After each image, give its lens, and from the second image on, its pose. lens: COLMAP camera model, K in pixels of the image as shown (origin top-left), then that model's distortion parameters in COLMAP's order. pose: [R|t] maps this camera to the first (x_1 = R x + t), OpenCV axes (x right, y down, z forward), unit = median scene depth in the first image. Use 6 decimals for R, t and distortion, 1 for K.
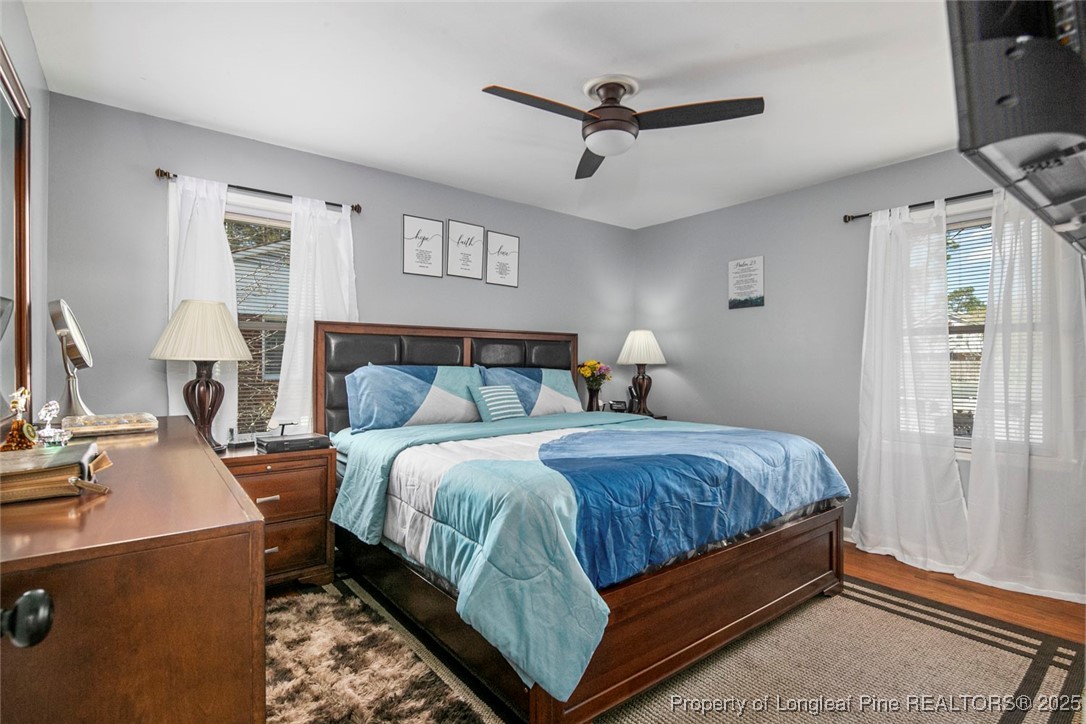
lens RADIAL K [[526.0, 0, 544.2], [0, 526.0, 370.4], [0, 0, 1]] dist [-0.001809, -0.001531]
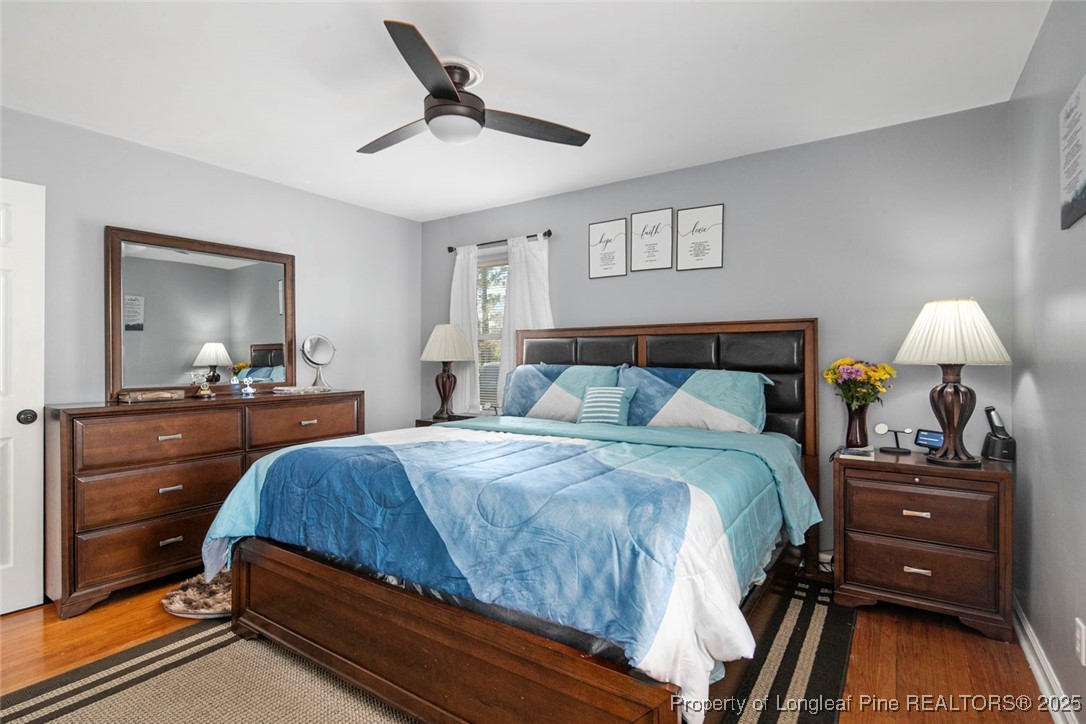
lens RADIAL K [[528.5, 0, 543.0], [0, 528.5, 362.0], [0, 0, 1]] dist [0.000807, 0.000245]
pose [[0.303377, -0.006066, -0.952851, 0.686092], [-0.017807, 0.999769, -0.012035, -0.000979], [0.952704, 0.020618, 0.303199, 0.553539]]
